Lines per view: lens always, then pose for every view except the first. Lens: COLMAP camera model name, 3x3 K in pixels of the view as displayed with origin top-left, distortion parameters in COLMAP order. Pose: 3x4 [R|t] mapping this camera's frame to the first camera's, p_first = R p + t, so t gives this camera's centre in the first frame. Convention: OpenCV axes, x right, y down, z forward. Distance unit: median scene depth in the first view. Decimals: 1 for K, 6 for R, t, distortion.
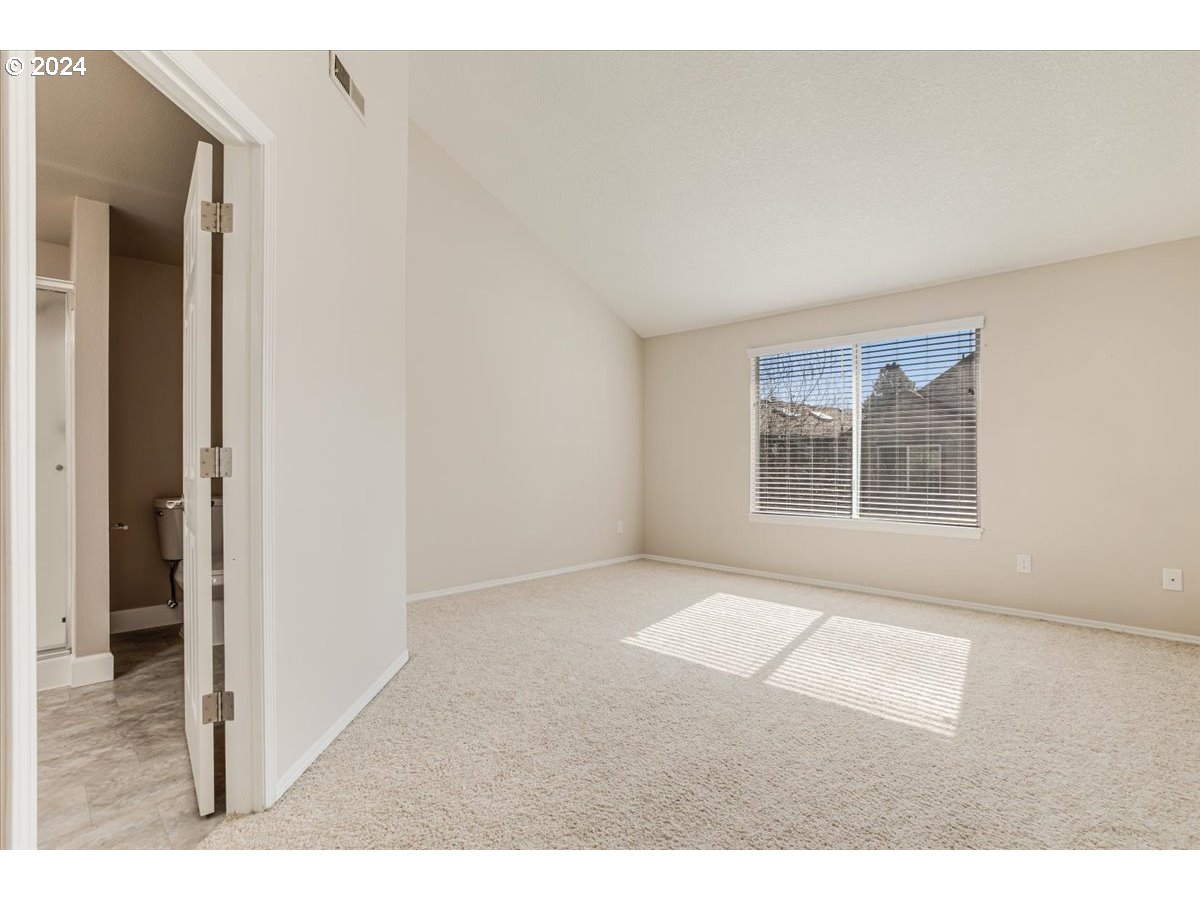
lens RADIAL K [[618.7, 0, 600.0], [0, 618.7, 450.0], [0, 0, 1]] dist [-0.014273, 0.001288]
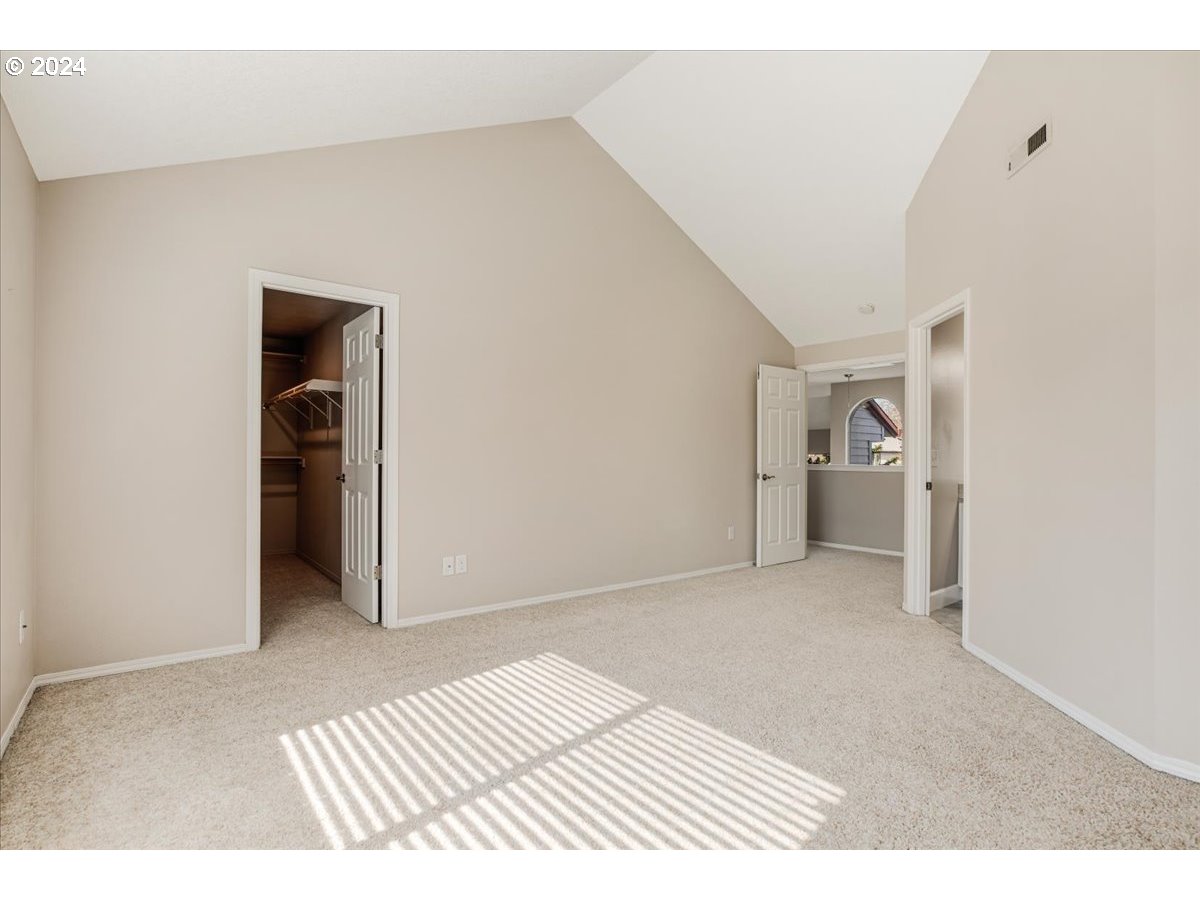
lens RADIAL K [[618.7, 0, 600.0], [0, 618.7, 450.0], [0, 0, 1]] dist [-0.014273, 0.001288]
pose [[-0.992592, 0.002319, 0.121471, 0.215018], [-0.000337, 0.999762, -0.021835, 0.021267], [-0.121493, -0.021714, -0.992355, 1.856162]]
